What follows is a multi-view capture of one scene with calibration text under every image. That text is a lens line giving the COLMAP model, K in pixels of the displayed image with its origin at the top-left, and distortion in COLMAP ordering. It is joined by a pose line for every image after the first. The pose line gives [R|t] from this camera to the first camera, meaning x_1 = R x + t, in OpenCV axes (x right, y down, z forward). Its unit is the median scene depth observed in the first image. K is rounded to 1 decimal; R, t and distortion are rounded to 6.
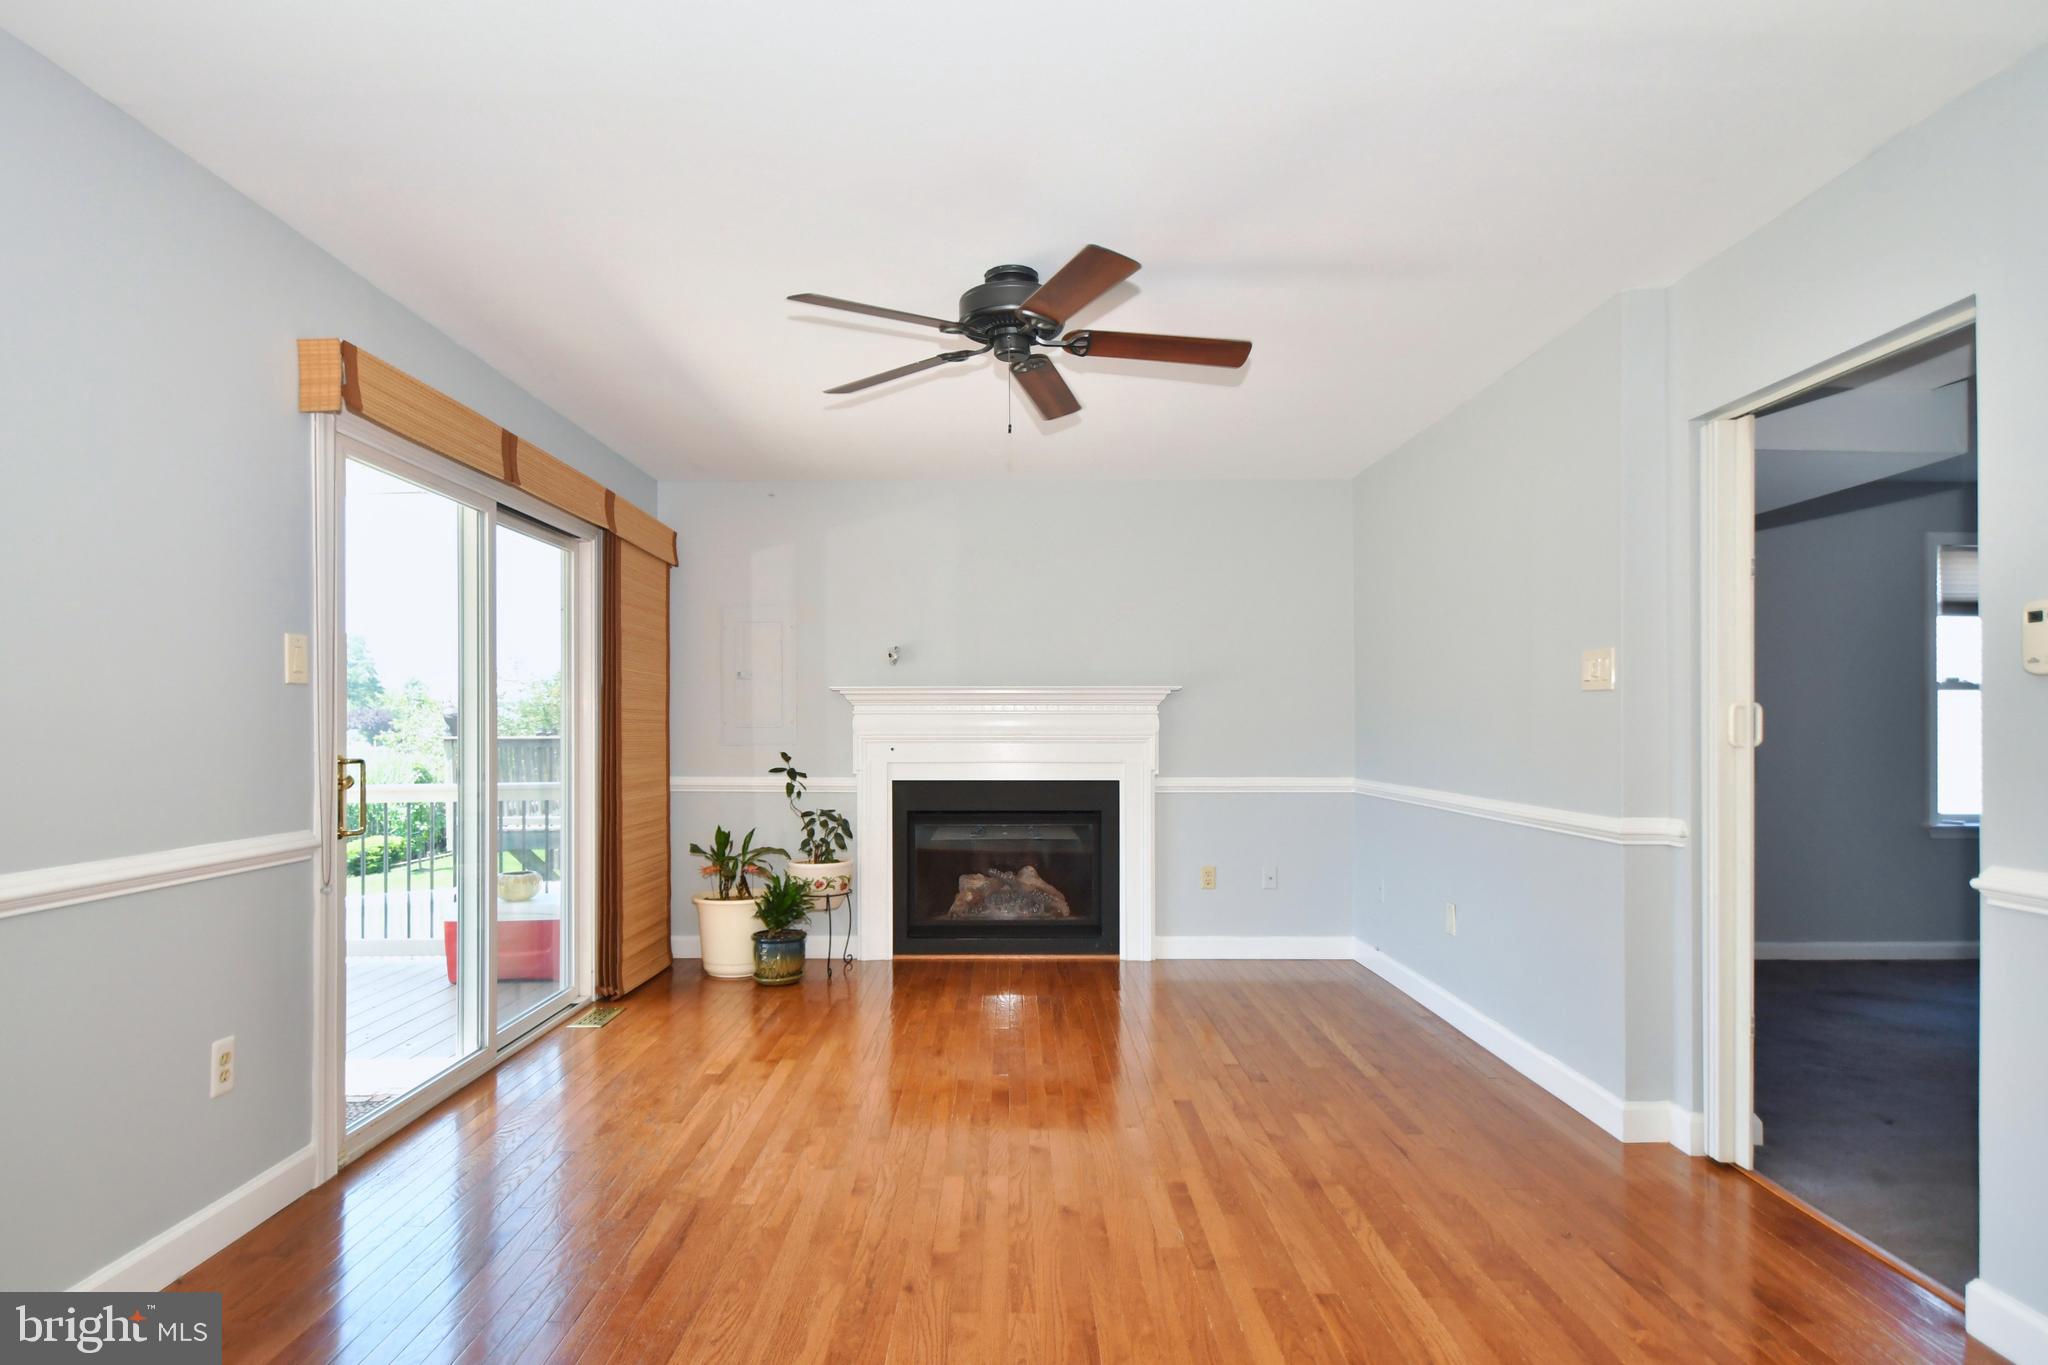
lens RADIAL K [[1068.3, 0, 980.9], [0, 1068.3, 720.2], [0, 0, 1]] dist [-0.015582, -0.000355]
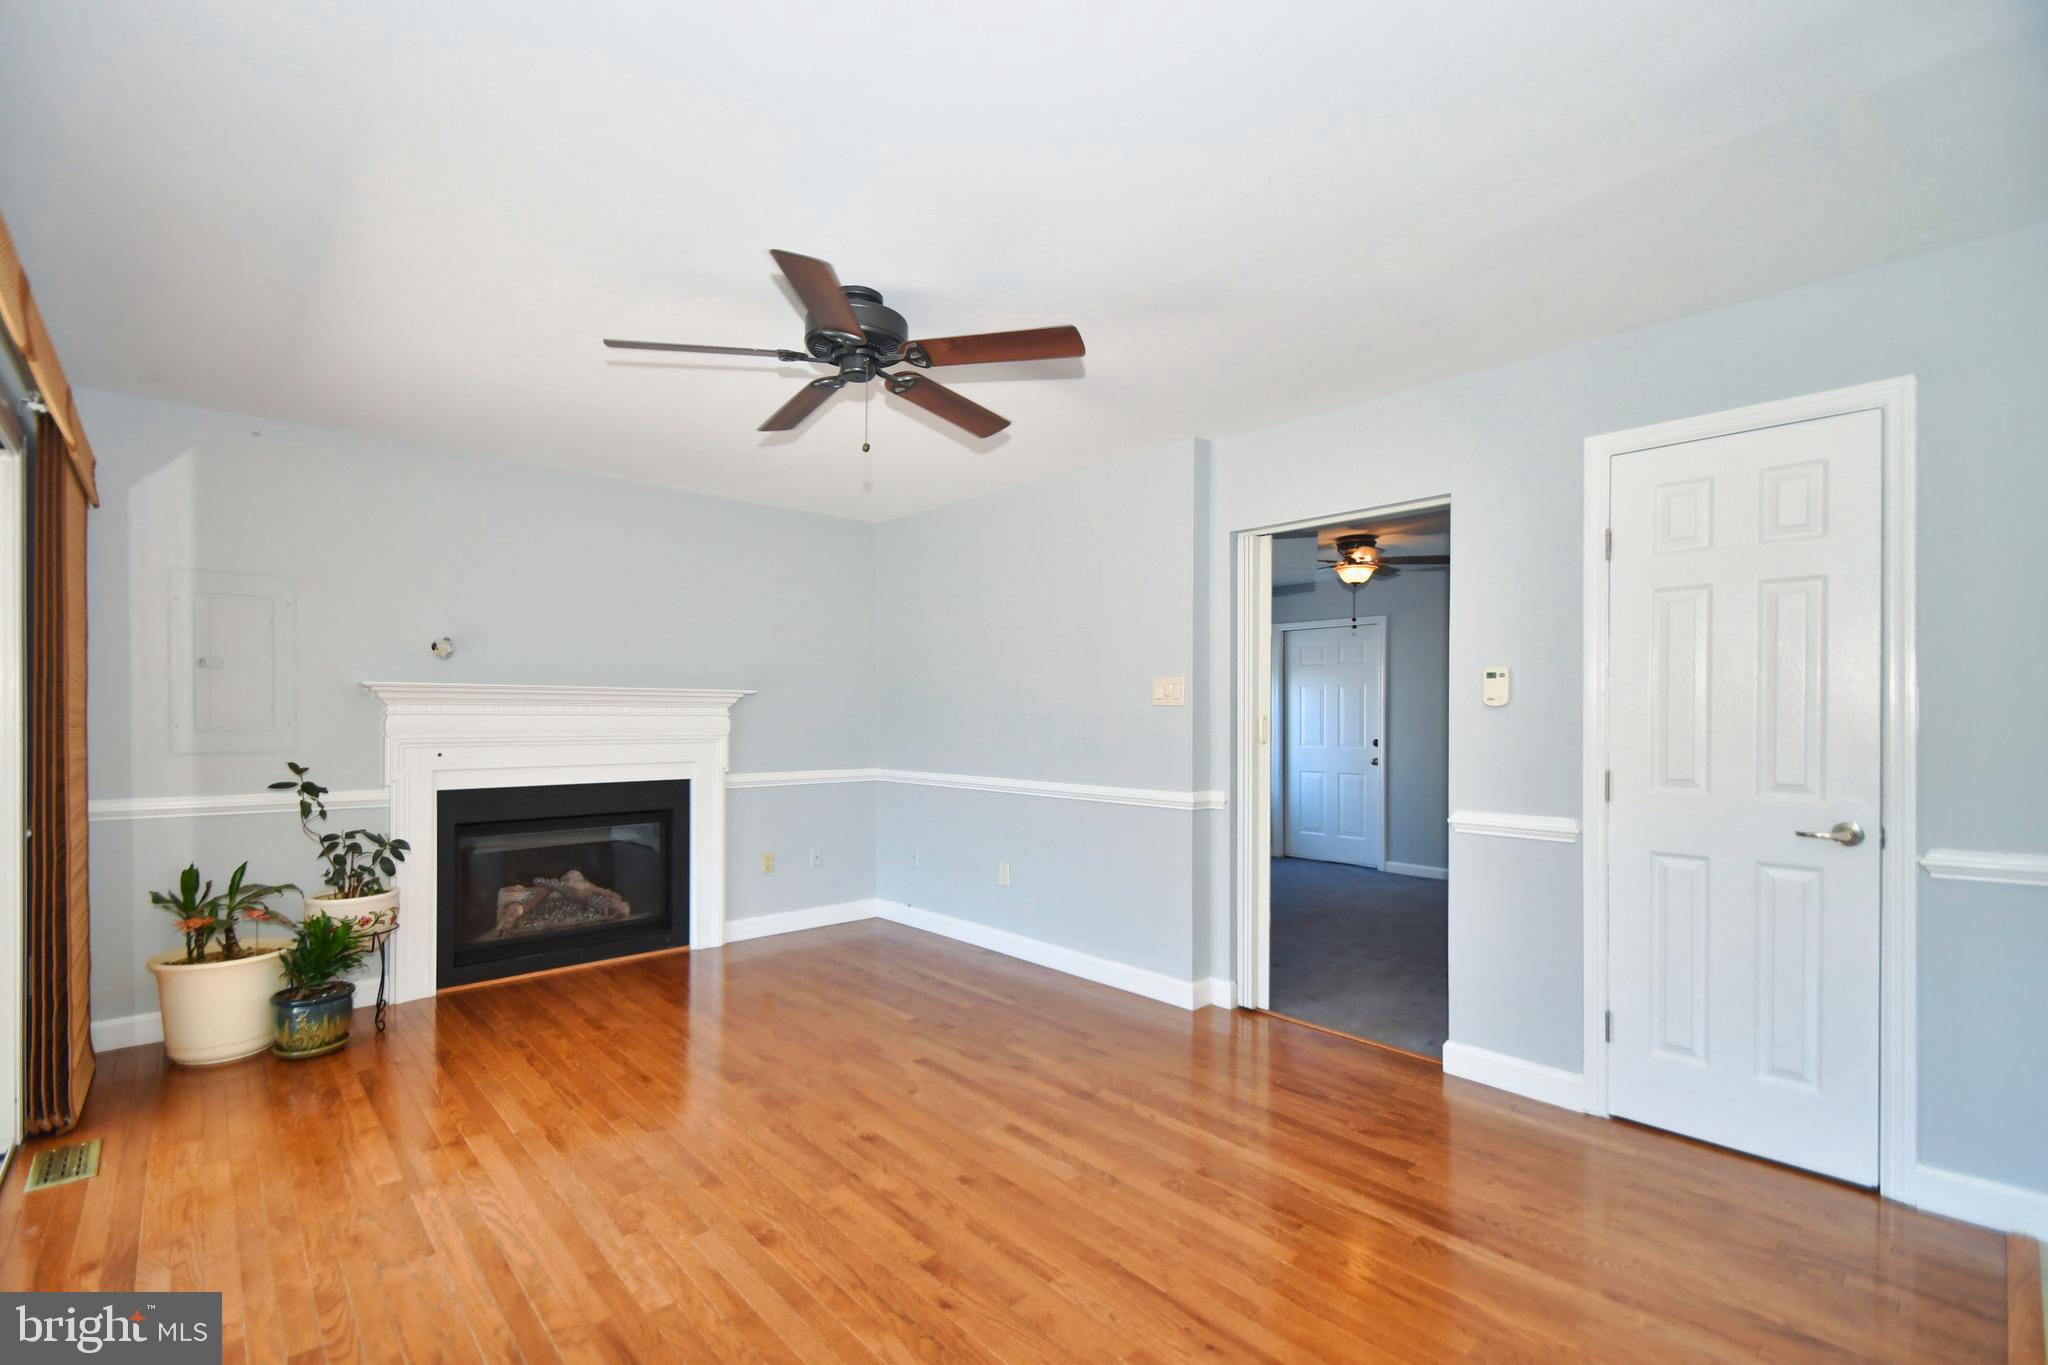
lens RADIAL K [[903.9, 0, 997.4], [0, 903.9, 716.5], [0, 0, 1]] dist [0.009525, -0.011003]
pose [[0.731595, 0.001924, 0.681736, -0.268221], [-0.005283, 0.999982, 0.002848, -0.009439], [-0.681719, -0.005686, 0.731592, 0.151609]]
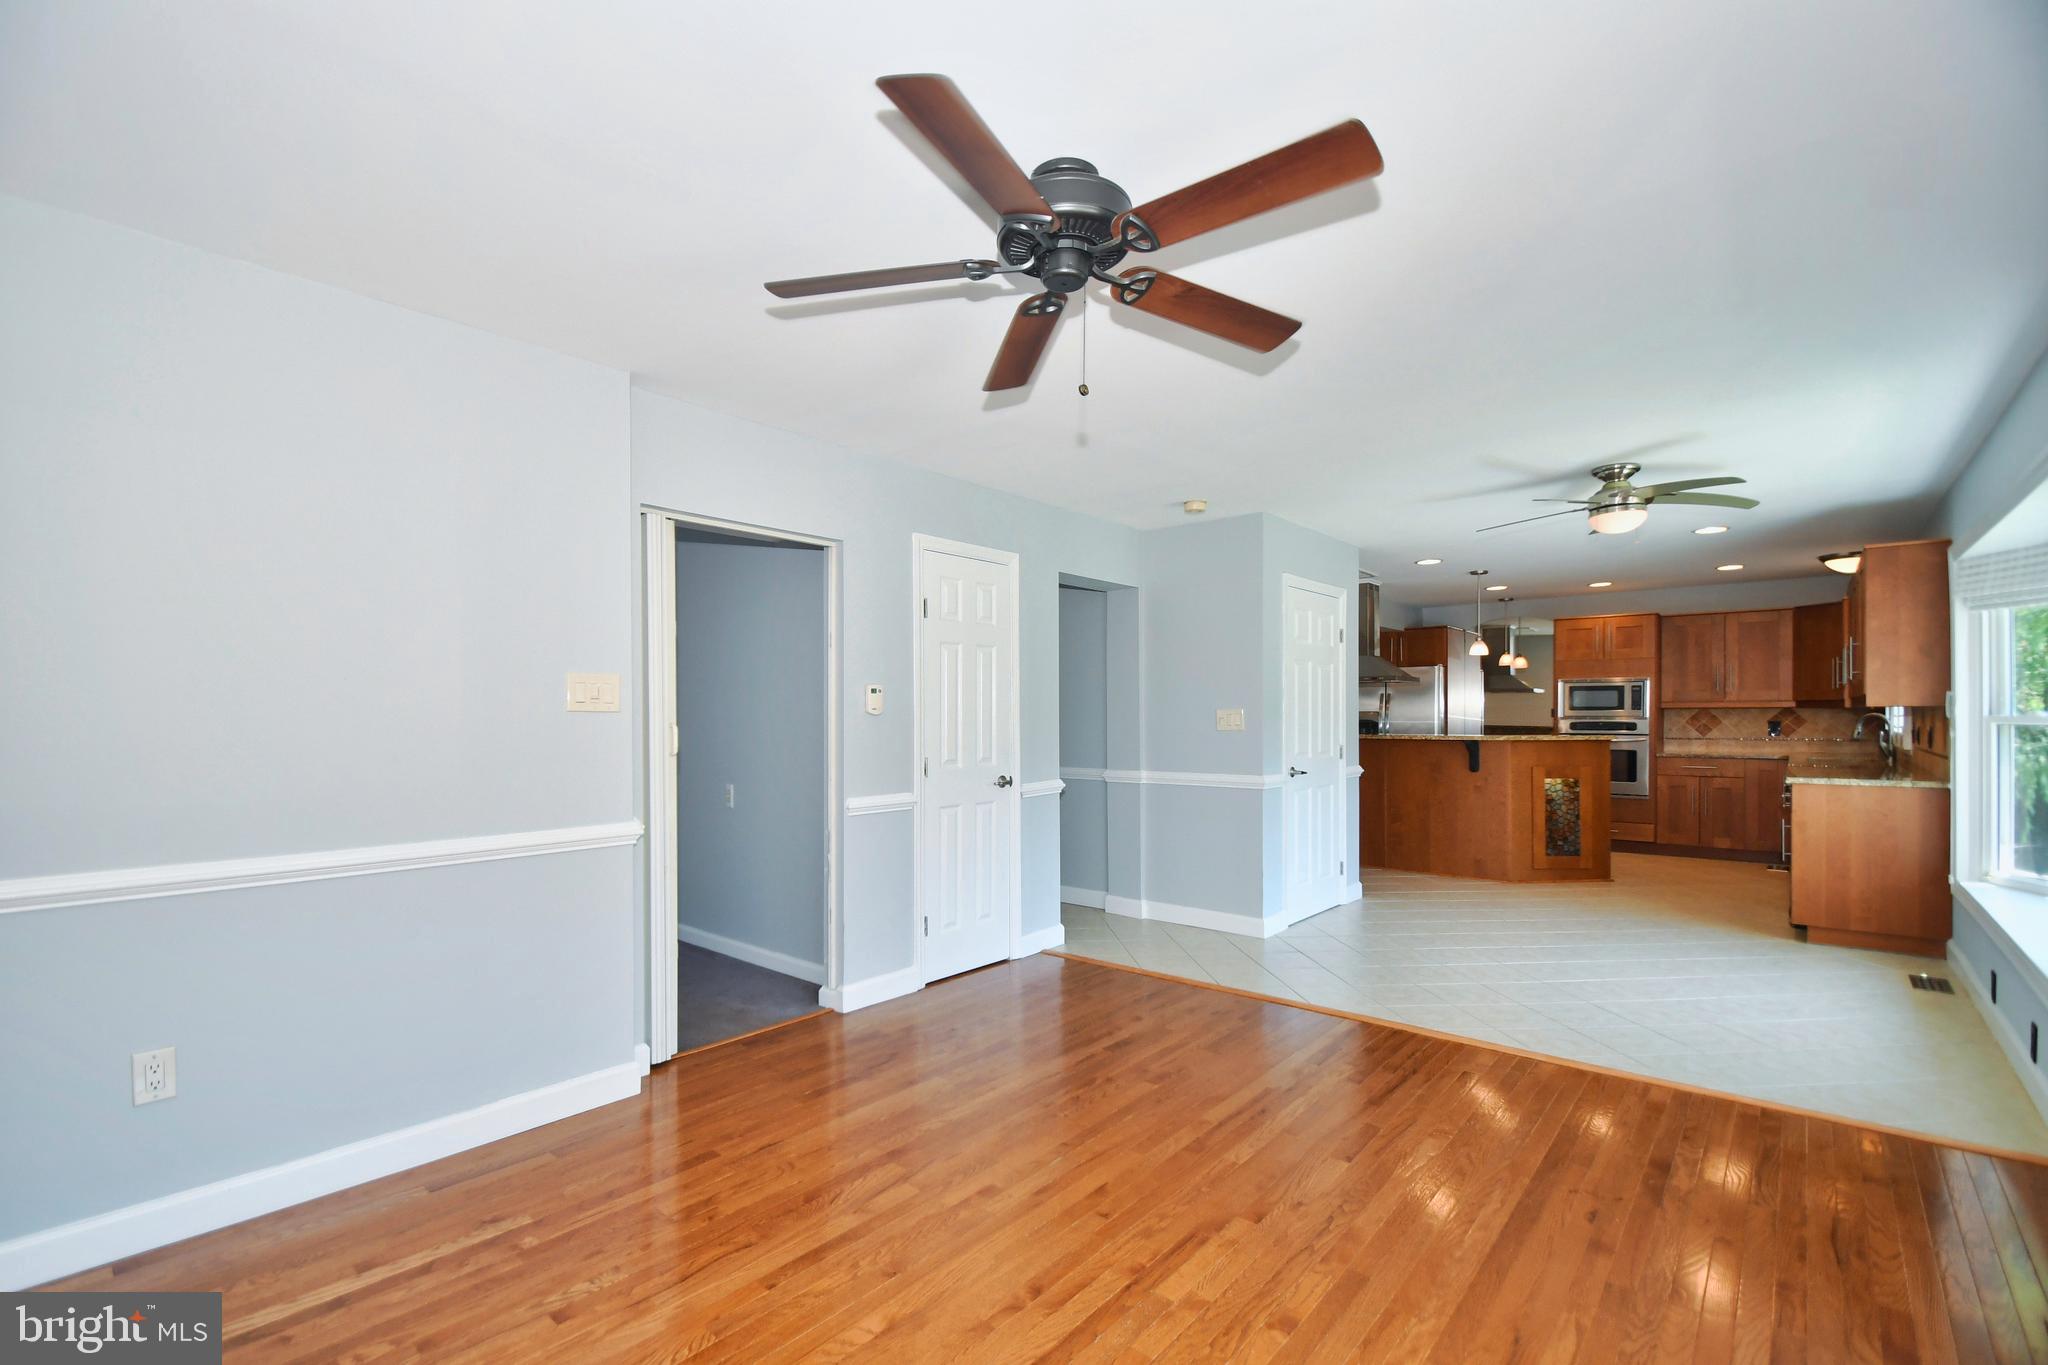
lens RADIAL K [[903.9, 0, 997.4], [0, 903.9, 716.5], [0, 0, 1]] dist [0.009525, -0.011003]
pose [[-0.768636, 0.001014, 0.639685, -0.205761], [0.000140, 0.999999, -0.001417, -0.013047], [-0.639686, -0.001000, -0.768635, 0.887966]]
